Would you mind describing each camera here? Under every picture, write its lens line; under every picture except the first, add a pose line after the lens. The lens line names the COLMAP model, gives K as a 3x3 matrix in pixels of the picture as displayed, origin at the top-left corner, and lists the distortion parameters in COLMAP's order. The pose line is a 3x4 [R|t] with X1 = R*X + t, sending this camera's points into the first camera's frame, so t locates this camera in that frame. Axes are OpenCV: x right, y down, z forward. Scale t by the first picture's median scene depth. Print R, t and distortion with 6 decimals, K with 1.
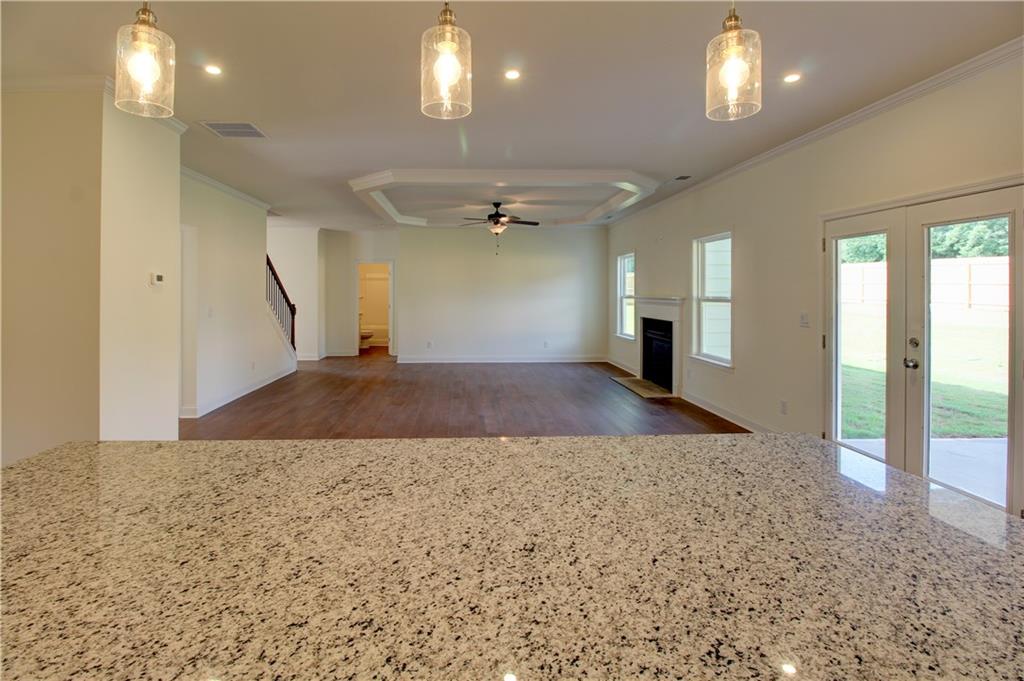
lens RADIAL K [[493.5, 0, 477.4], [0, 493.5, 293.2], [0, 0, 1]] dist [-0.018737, -0.000809]
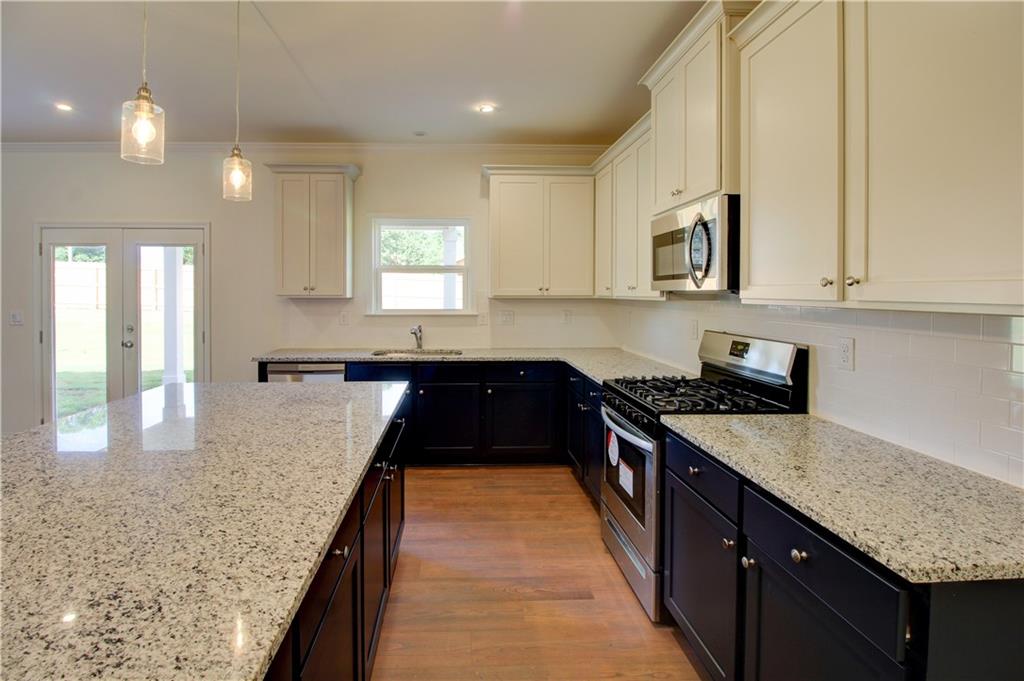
lens RADIAL K [[493.5, 0, 477.4], [0, 493.5, 293.2], [0, 0, 1]] dist [-0.018737, -0.000809]
pose [[-0.000920, -0.003783, 0.999992, -0.504908], [0.002717, 0.999989, 0.003785, -0.000977], [-0.999996, 0.002720, -0.000910, 0.019534]]
